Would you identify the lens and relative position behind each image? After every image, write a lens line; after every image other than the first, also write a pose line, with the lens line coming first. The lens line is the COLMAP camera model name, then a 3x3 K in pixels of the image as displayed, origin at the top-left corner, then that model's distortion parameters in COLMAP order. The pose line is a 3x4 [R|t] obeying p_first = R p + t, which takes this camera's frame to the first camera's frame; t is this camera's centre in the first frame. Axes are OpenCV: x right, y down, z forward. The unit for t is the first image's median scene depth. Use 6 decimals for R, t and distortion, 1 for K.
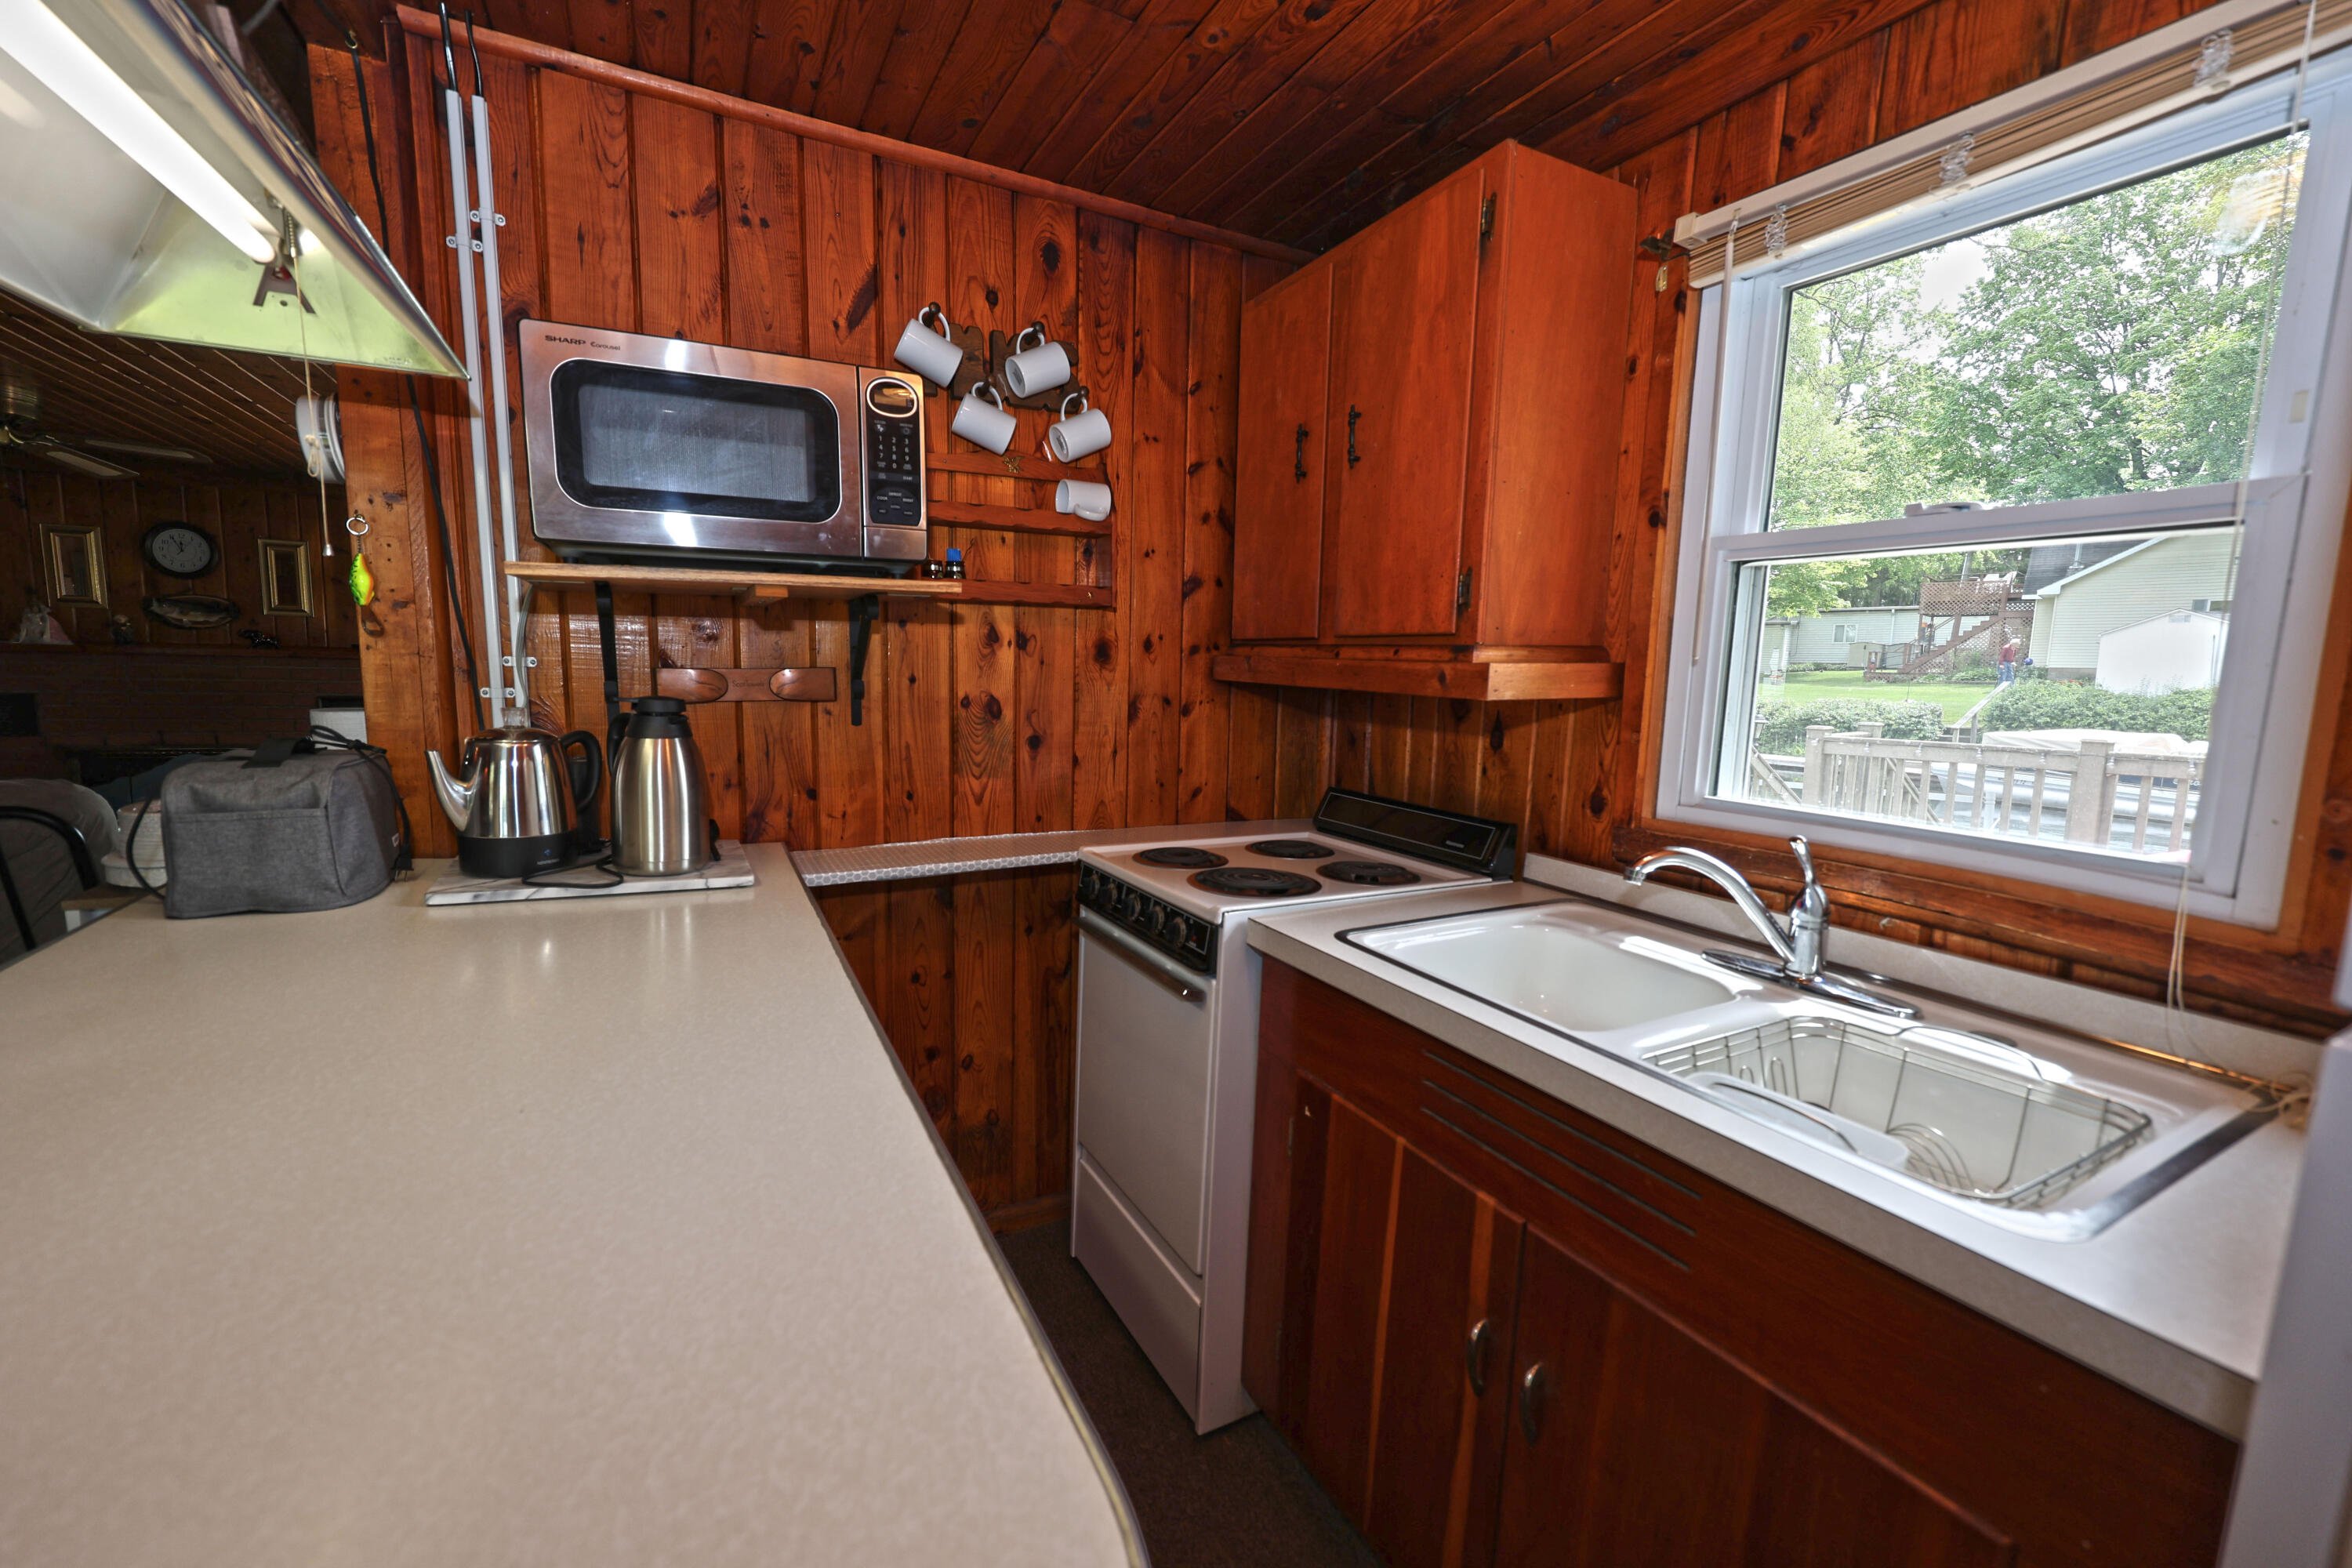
lens RADIAL K [[938.8, 0, 1176.0], [0, 938.8, 784.0], [0, 0, 1]] dist [-0.000978, -0.000014]
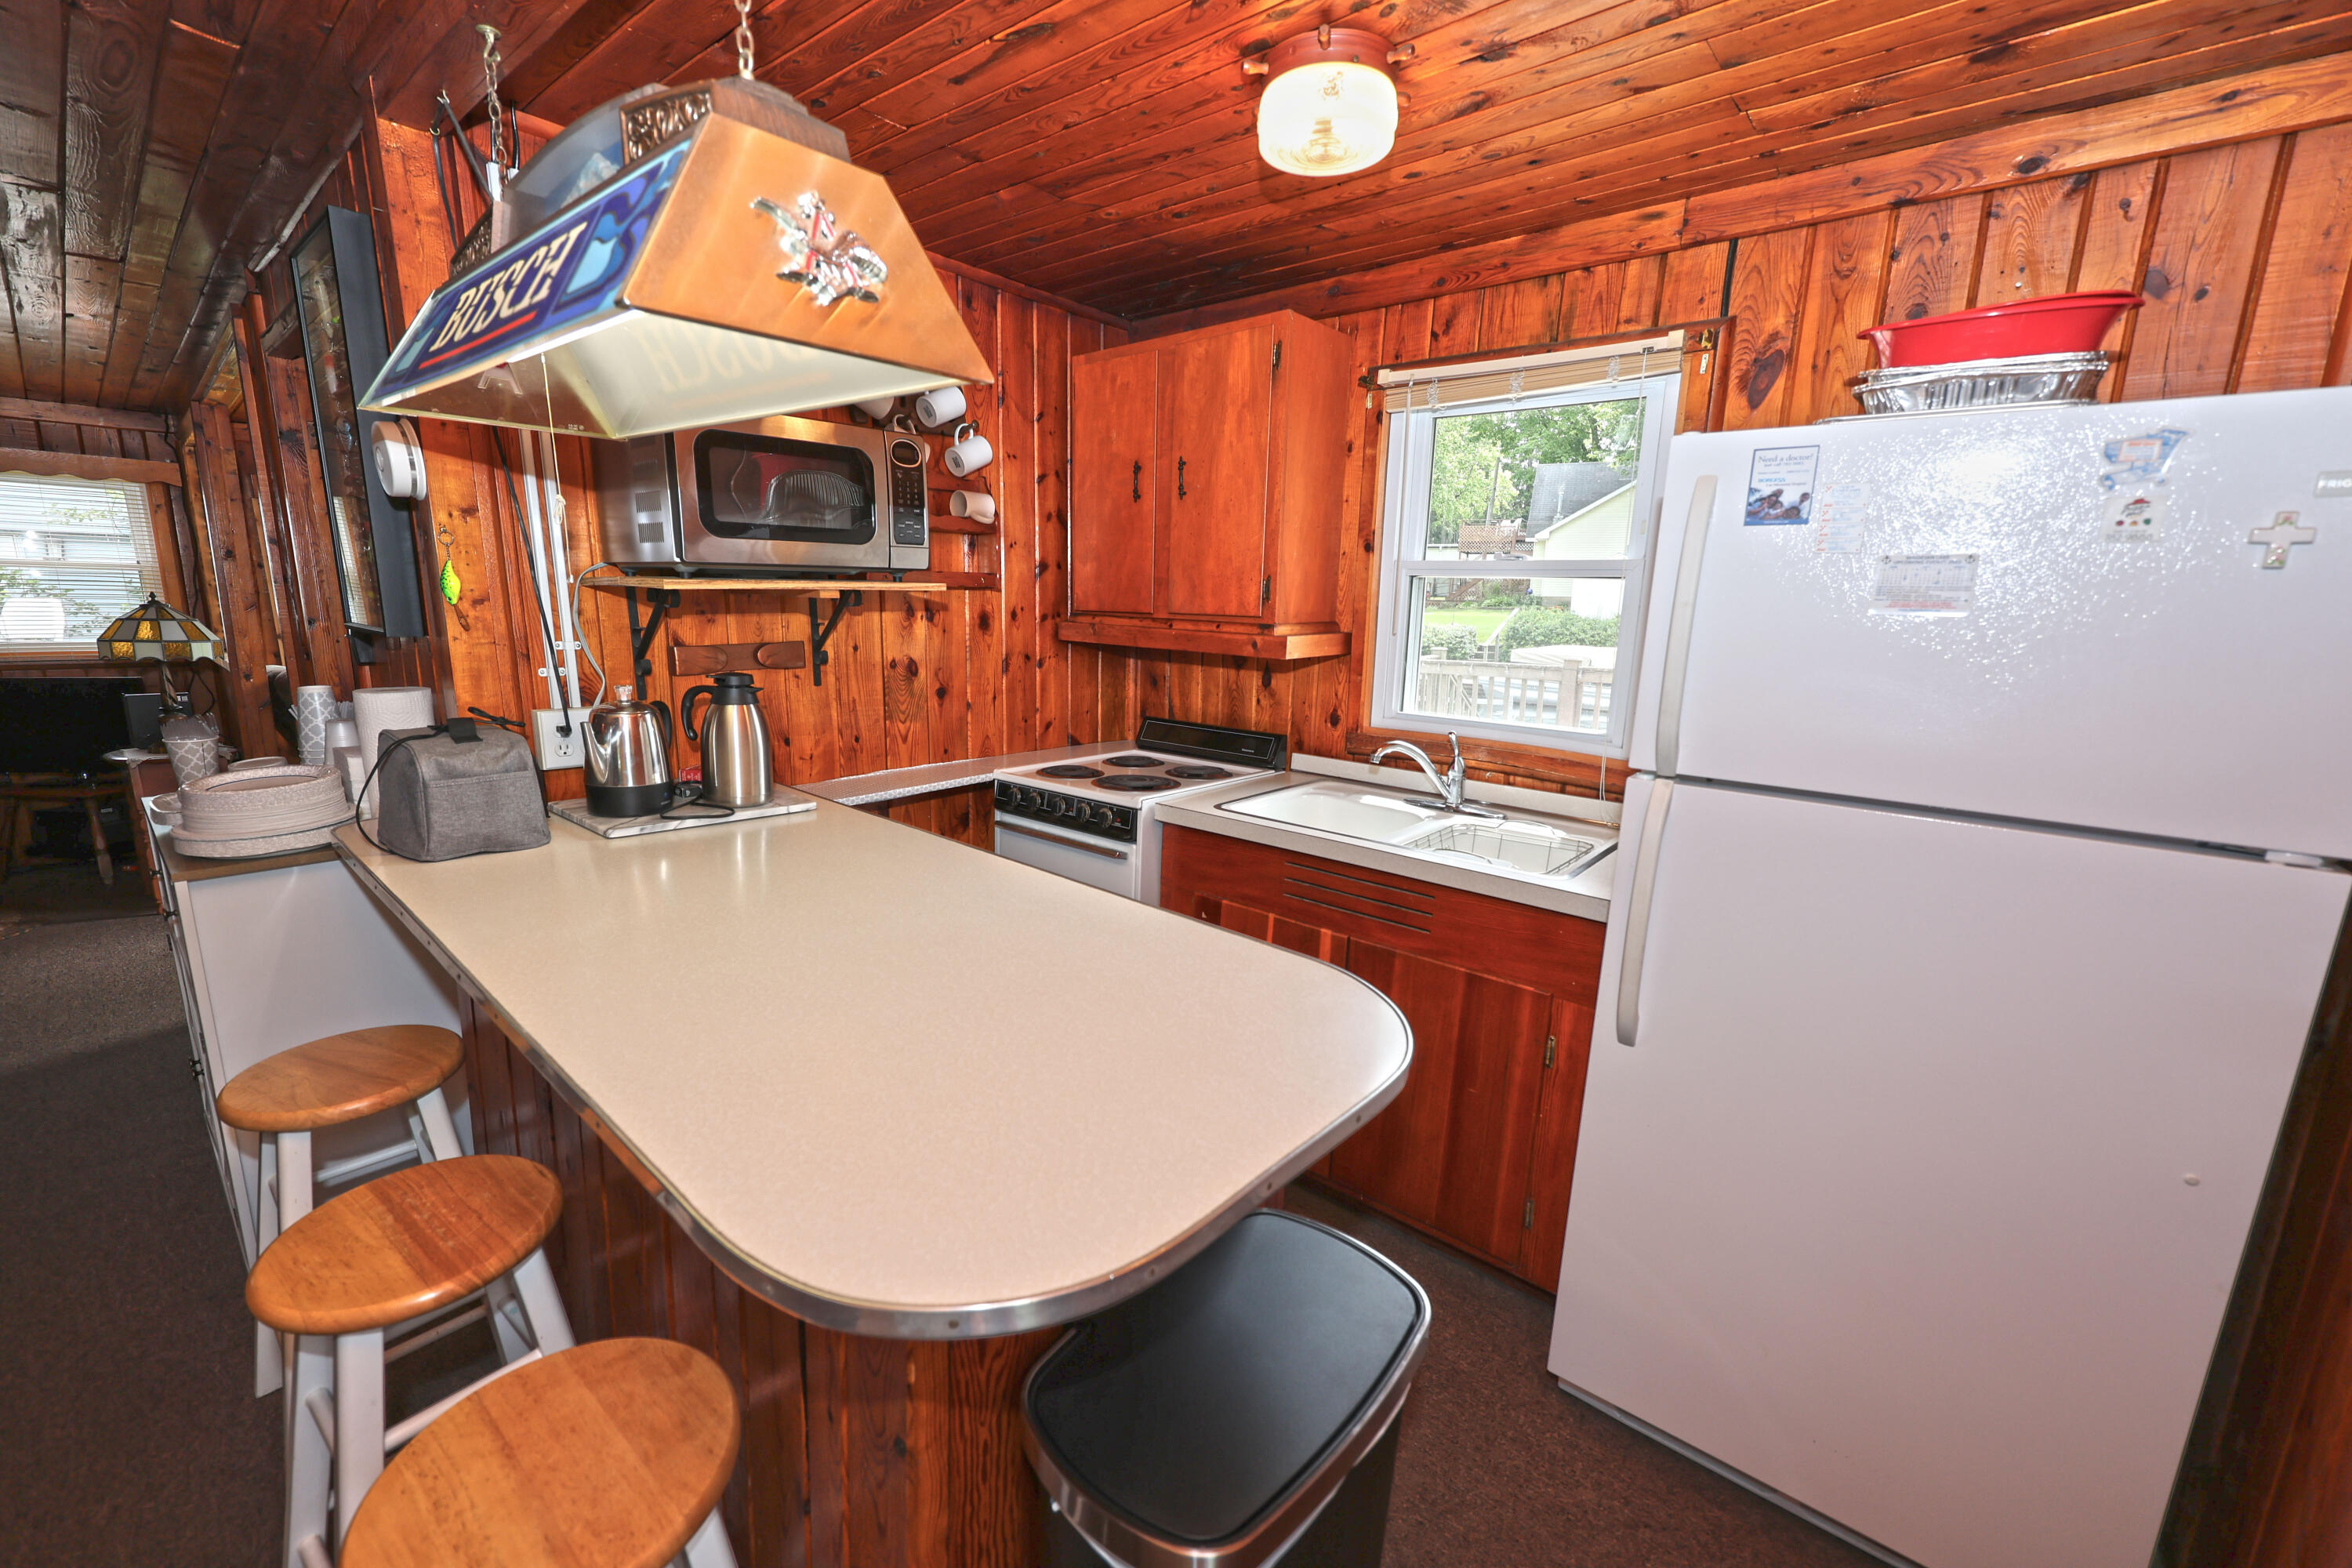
lens RADIAL K [[954.5, 0, 1169.6], [0, 954.5, 790.0], [0, 0, 1]] dist [-0.001261, -0.000052]
pose [[0.927959, -0.076039, 0.364842, -0.415184], [0.045207, 0.994702, 0.092331, -0.021895], [-0.369930, -0.069186, 0.926480, -0.418226]]
